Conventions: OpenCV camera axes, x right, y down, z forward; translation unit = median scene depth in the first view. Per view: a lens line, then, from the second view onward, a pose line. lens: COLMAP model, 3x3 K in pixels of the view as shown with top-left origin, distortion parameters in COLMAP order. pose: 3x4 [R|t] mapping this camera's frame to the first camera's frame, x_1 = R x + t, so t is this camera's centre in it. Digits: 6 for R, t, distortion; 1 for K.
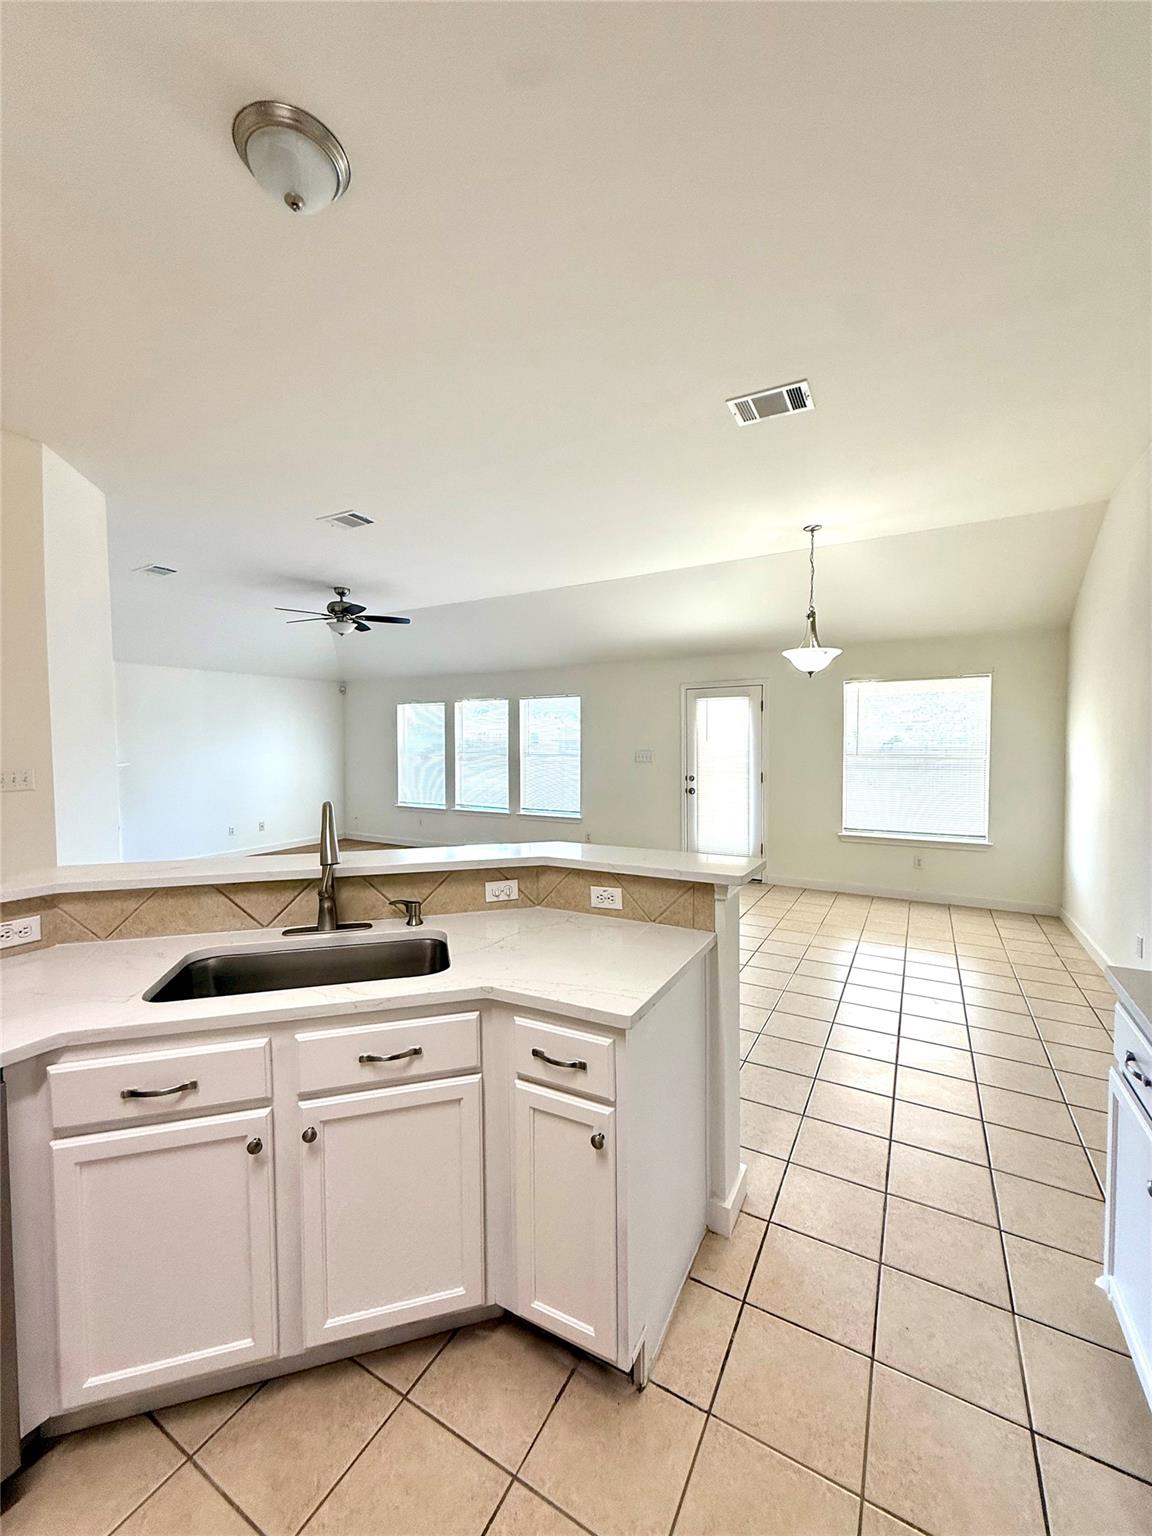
lens RADIAL K [[610.8, 0, 573.4], [0, 610.8, 764.4], [0, 0, 1]] dist [0.002528, -0.000060]
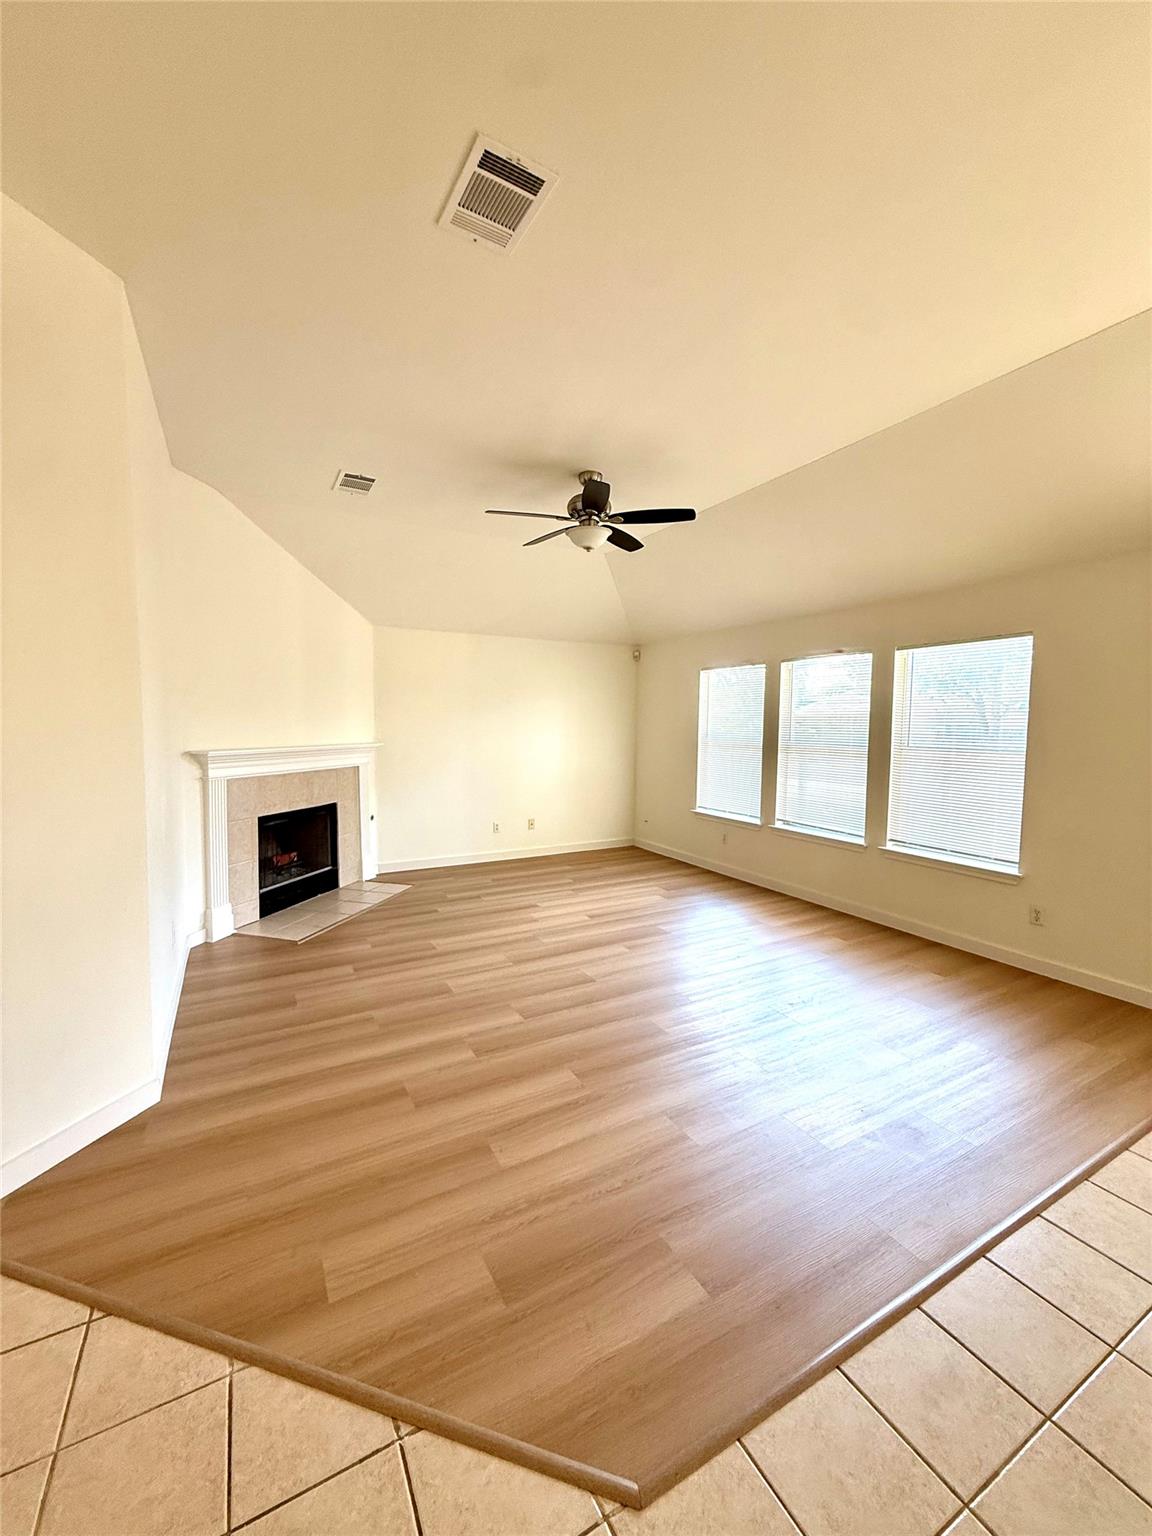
lens RADIAL K [[610.8, 0, 576.1], [0, 610.8, 766.5], [0, 0, 1]] dist [0.002528, -0.000060]
pose [[0.853625, 0.048853, -0.518592, -0.106567], [-0.033675, 0.998685, 0.038649, -0.025698], [0.519798, -0.015528, 0.854148, 0.922597]]
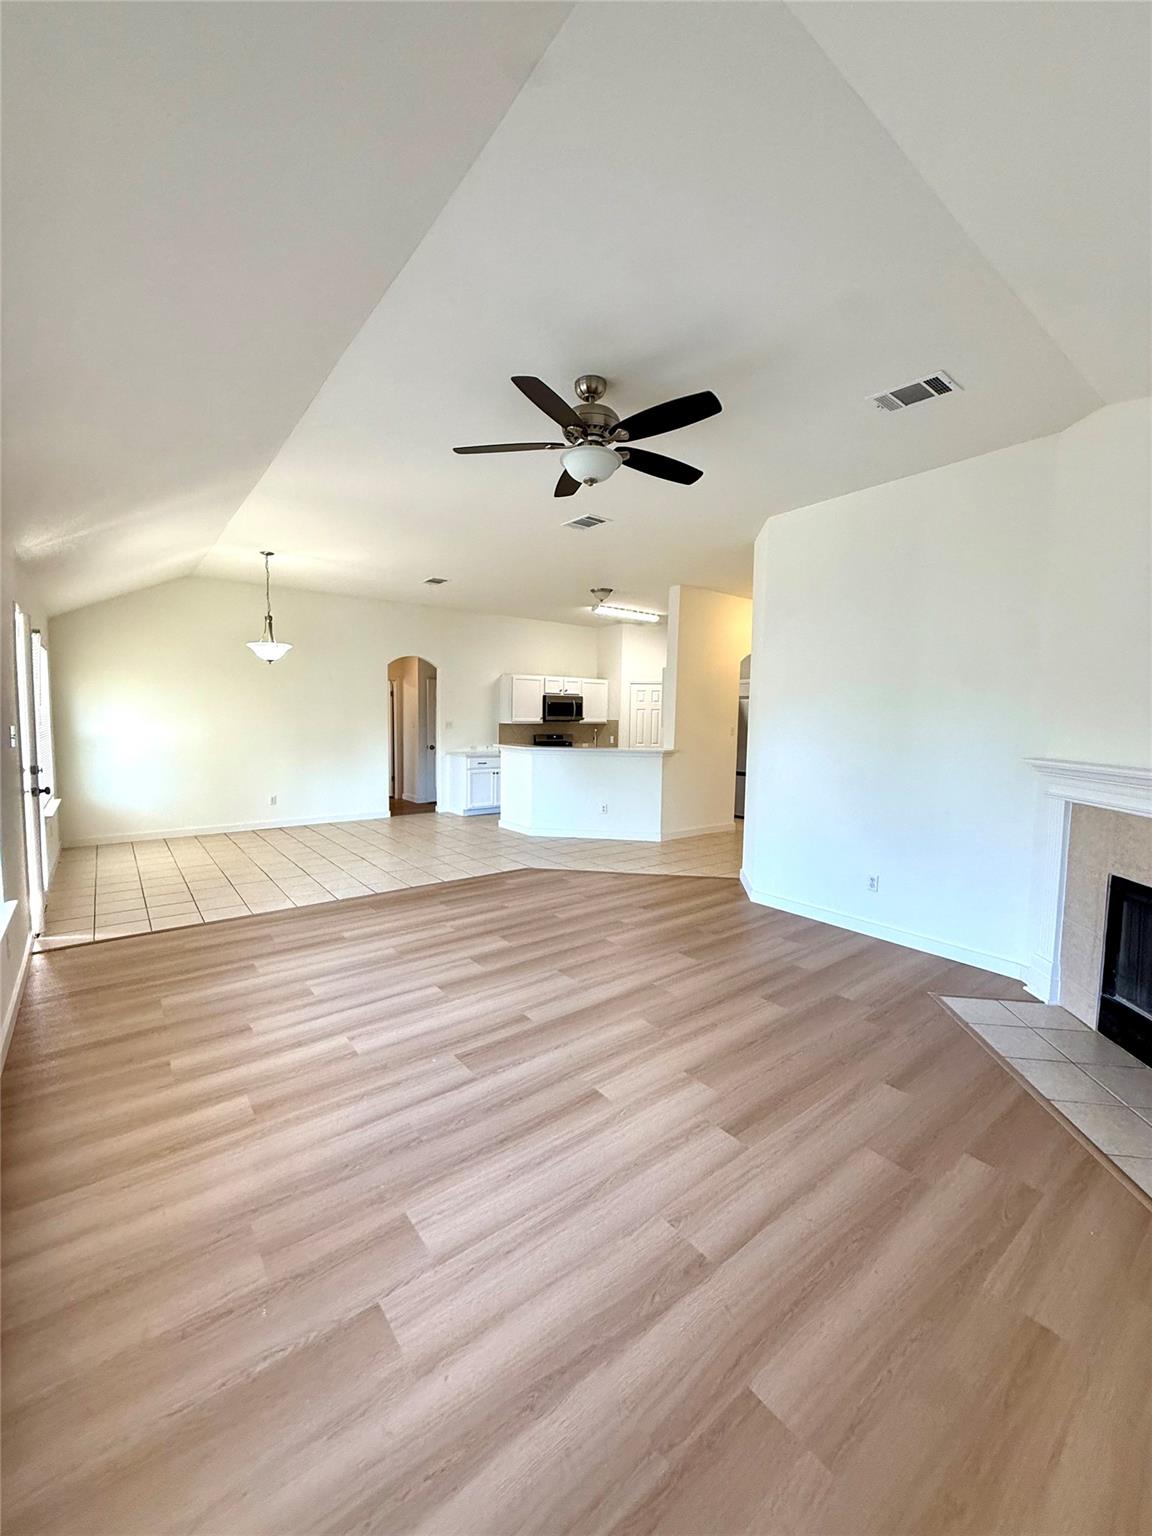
lens RADIAL K [[610.8, 0, 571.4], [0, 610.8, 748.4], [0, 0, 1]] dist [0.002528, -0.000060]
pose [[-0.921872, -0.030466, 0.386295, -1.128887], [0.001519, 0.996613, 0.082226, -0.092972], [-0.387492, 0.076388, -0.918703, 2.977463]]
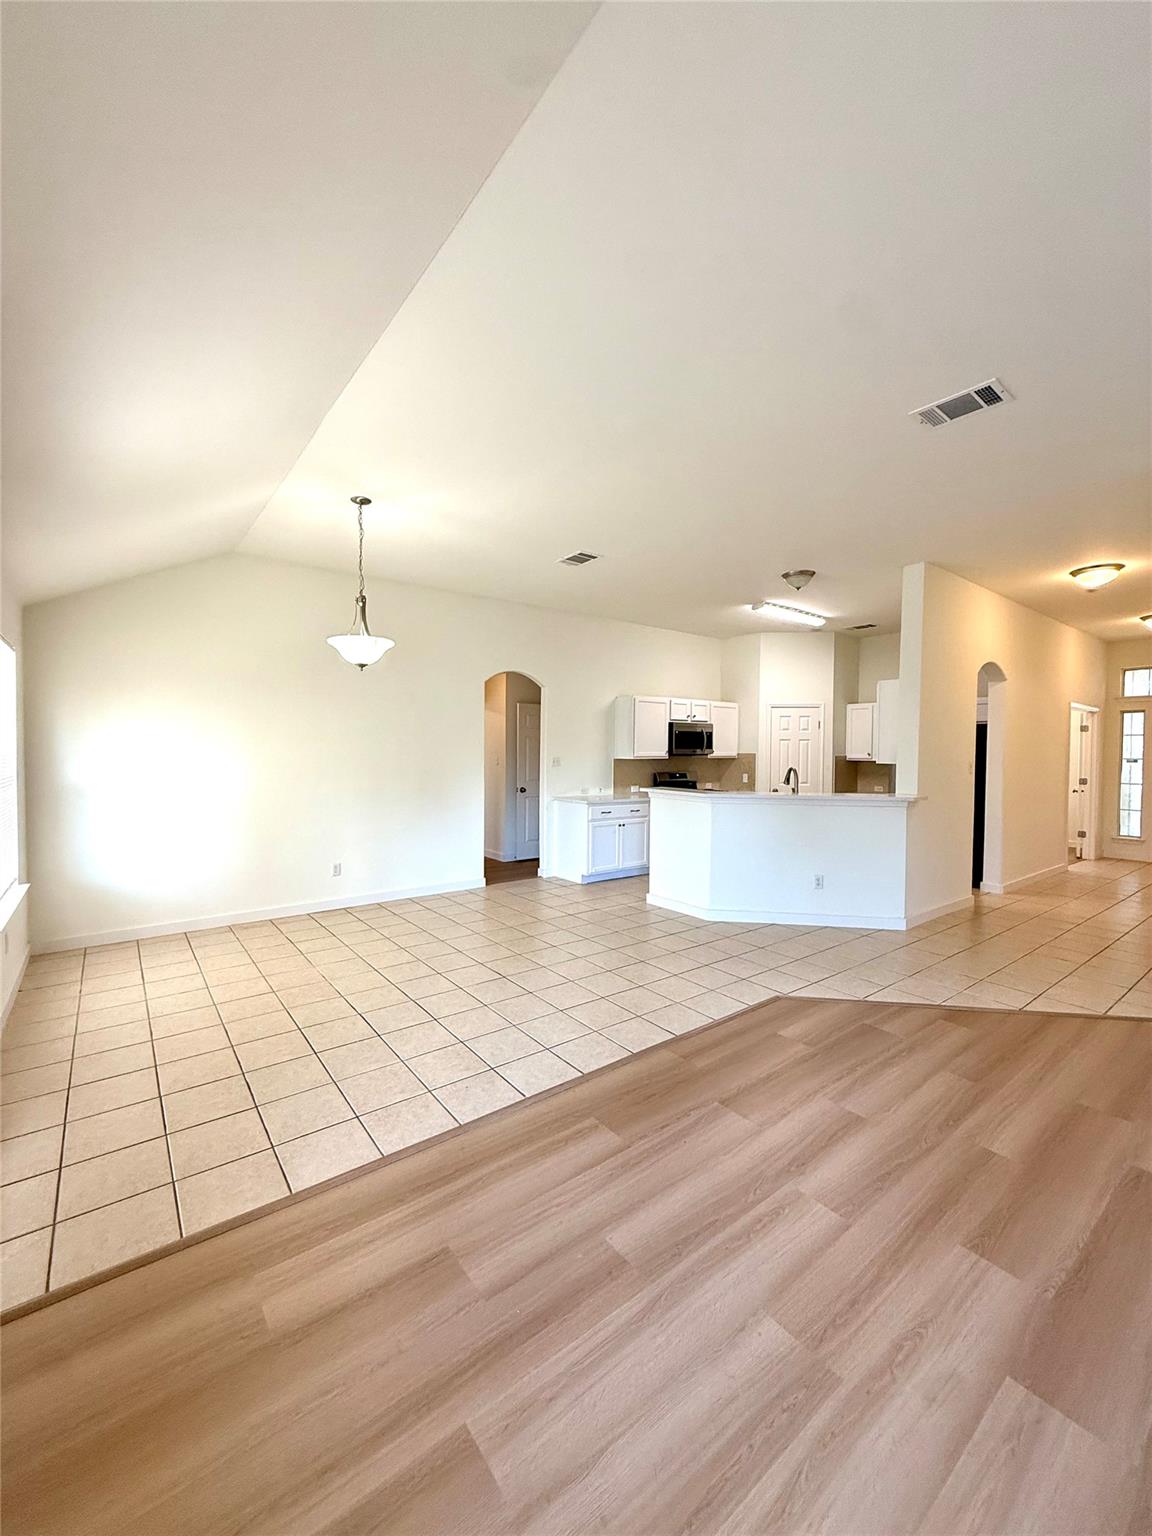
lens RADIAL K [[610.8, 0, 579.6], [0, 610.8, 766.8], [0, 0, 1]] dist [0.002528, -0.000060]
pose [[-0.925337, -0.016001, 0.378807, -0.336354], [0.008180, 0.998034, 0.062139, -0.083891], [-0.379056, 0.060598, -0.923387, 2.507291]]
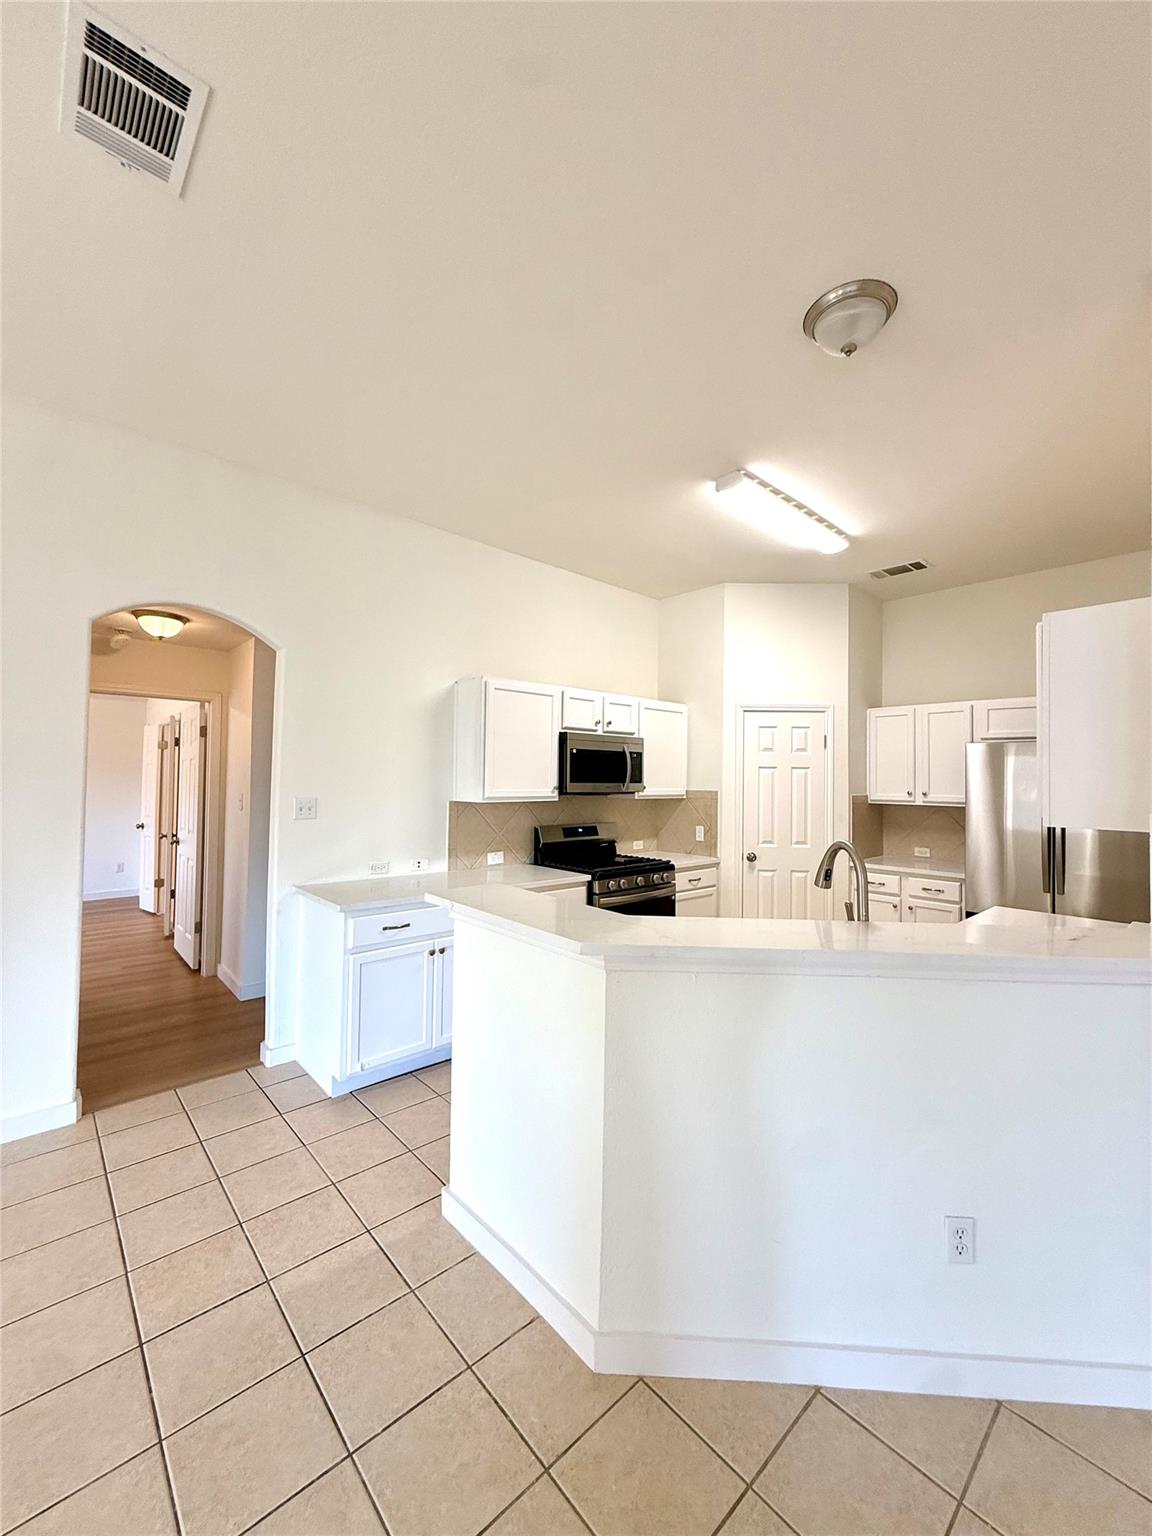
lens RADIAL K [[610.8, 0, 585.4], [0, 610.8, 755.6], [0, 0, 1]] dist [0.002528, -0.000060]
pose [[-0.955360, 0.001475, 0.295441, -0.167362], [-0.000706, 0.999973, -0.007277, -0.046499], [-0.295444, -0.007161, -0.955333, 1.275508]]
